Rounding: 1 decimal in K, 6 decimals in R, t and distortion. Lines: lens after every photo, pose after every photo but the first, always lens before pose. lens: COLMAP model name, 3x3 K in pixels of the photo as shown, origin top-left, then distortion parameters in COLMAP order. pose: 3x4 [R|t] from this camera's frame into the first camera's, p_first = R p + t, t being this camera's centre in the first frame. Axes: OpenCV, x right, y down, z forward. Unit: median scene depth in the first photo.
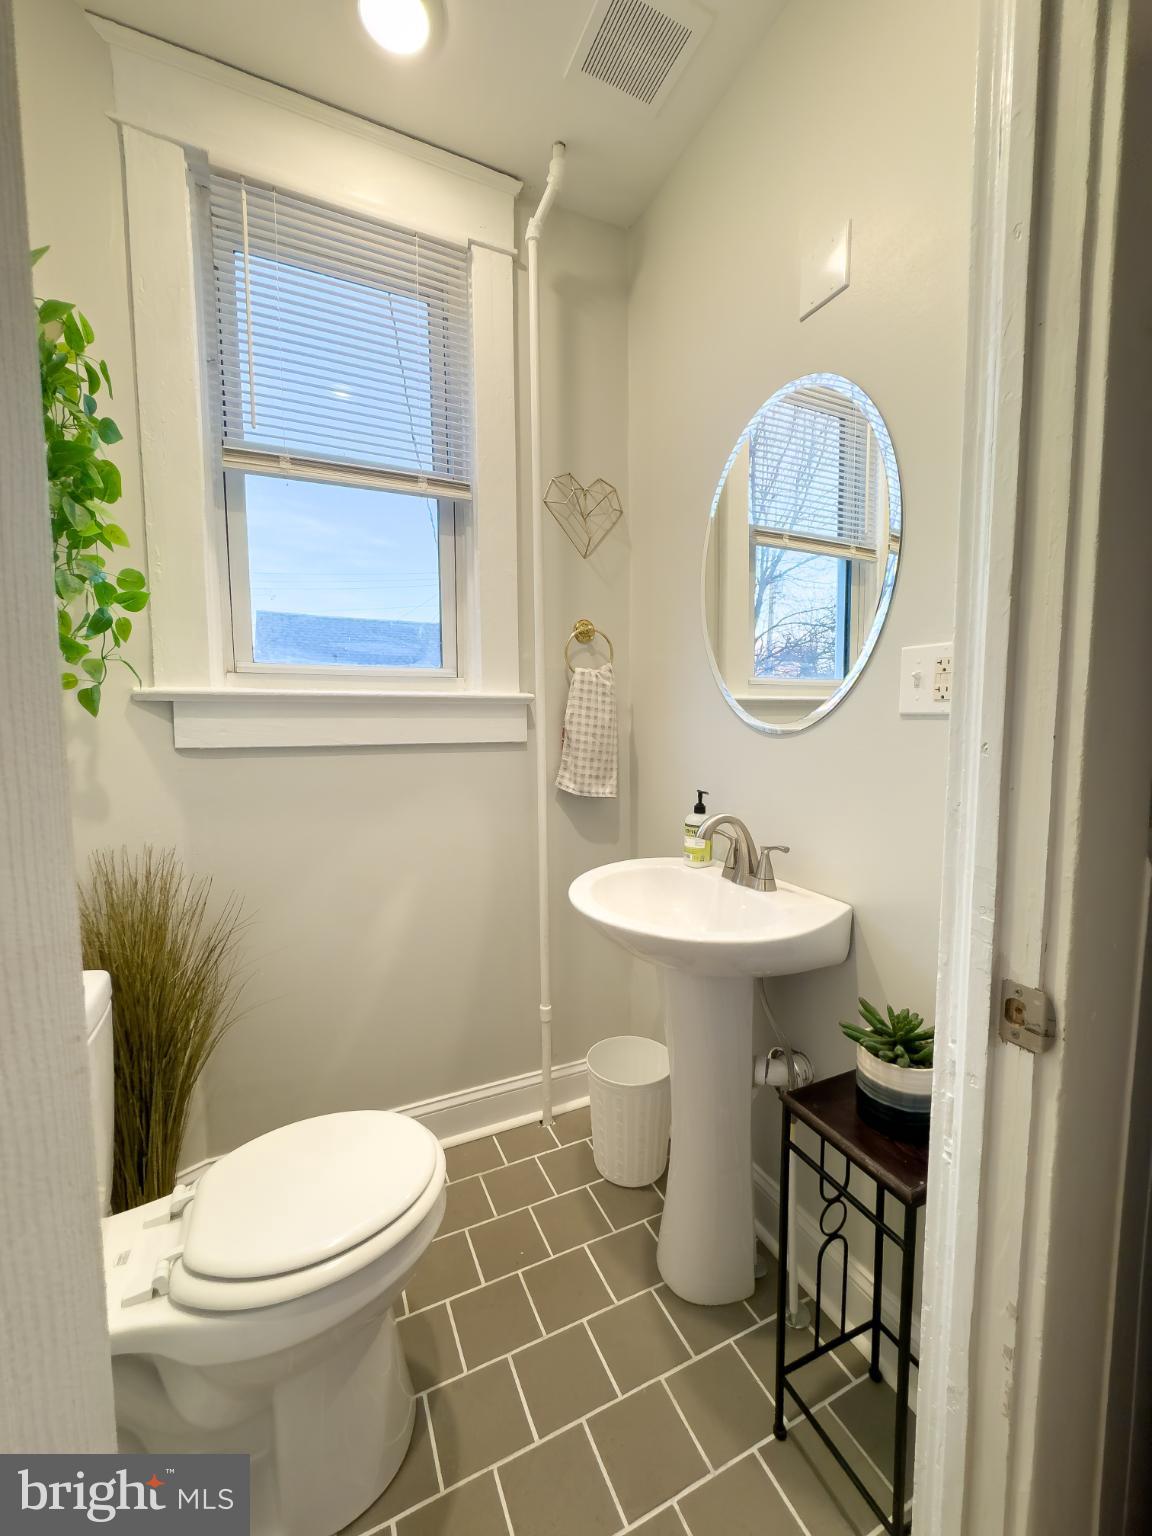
lens RADIAL K [[610.6, 0, 576.0], [0, 610.6, 768.0], [0, 0, 1]] dist [-0.001933, -0.000219]
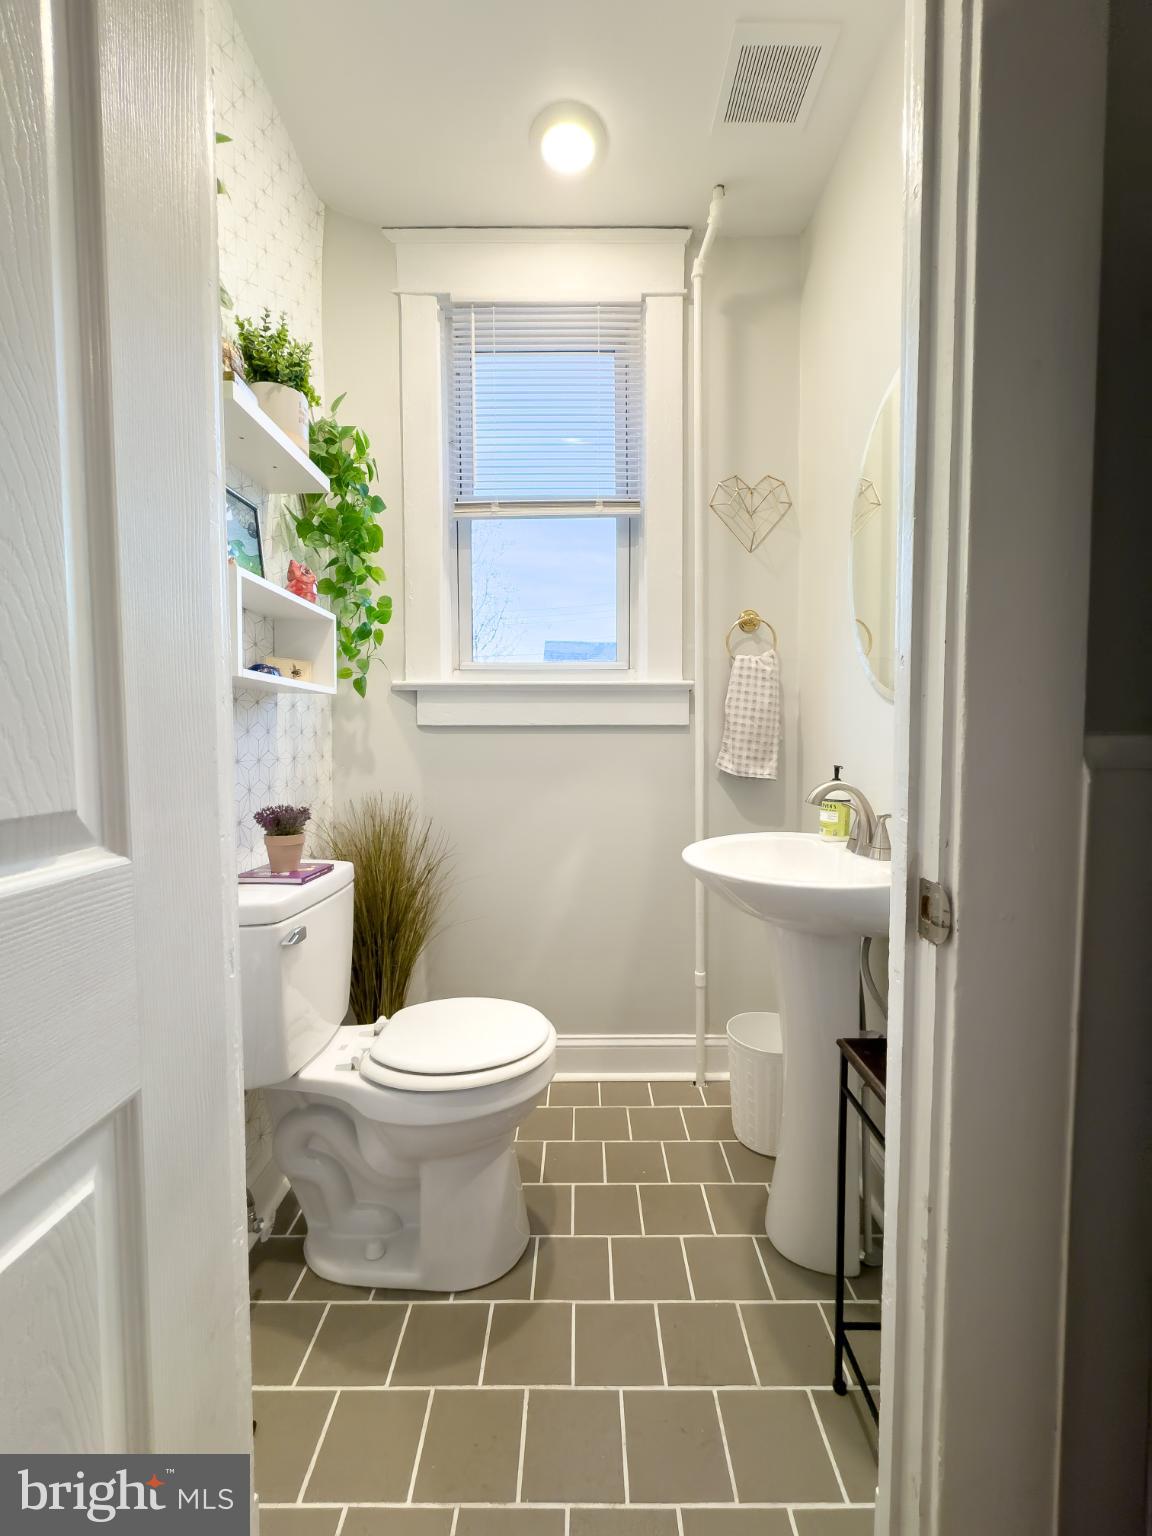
lens RADIAL K [[610.6, 0, 576.0], [0, 610.6, 768.0], [0, 0, 1]] dist [-0.001933, -0.000219]
pose [[0.905877, 0.022371, -0.422950, 0.230848], [-0.035720, 0.999082, -0.023662, 0.077351], [0.422032, 0.036543, 0.905844, -0.084629]]
